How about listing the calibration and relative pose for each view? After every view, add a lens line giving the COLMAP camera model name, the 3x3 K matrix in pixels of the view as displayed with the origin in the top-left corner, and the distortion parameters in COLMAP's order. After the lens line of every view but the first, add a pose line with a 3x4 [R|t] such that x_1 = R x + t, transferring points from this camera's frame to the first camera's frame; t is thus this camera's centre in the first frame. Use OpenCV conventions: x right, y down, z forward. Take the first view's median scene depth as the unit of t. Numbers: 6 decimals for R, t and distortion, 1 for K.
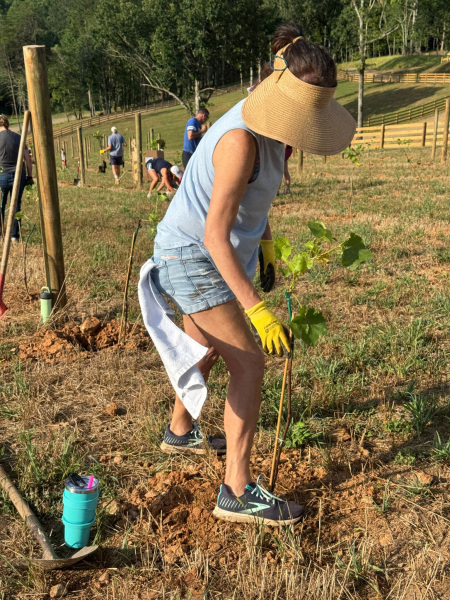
lens RADIAL K [[828.8, 0, 225.0], [0, 828.8, 300.0], [0, 0, 1]] dist [0.254236, -0.679232]
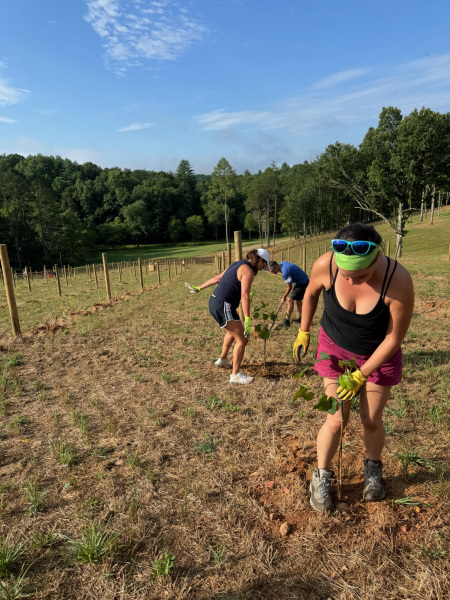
lens RADIAL K [[416.5, 0, 225.0], [0, 416.5, 300.0], [0, 0, 1]] dist [0.002881, -0.003772]
pose [[0.947096, 0.042343, -0.318144, -0.077662], [-0.065411, 0.995920, -0.062174, -0.062620], [0.314214, 0.079695, 0.946001, 0.346699]]
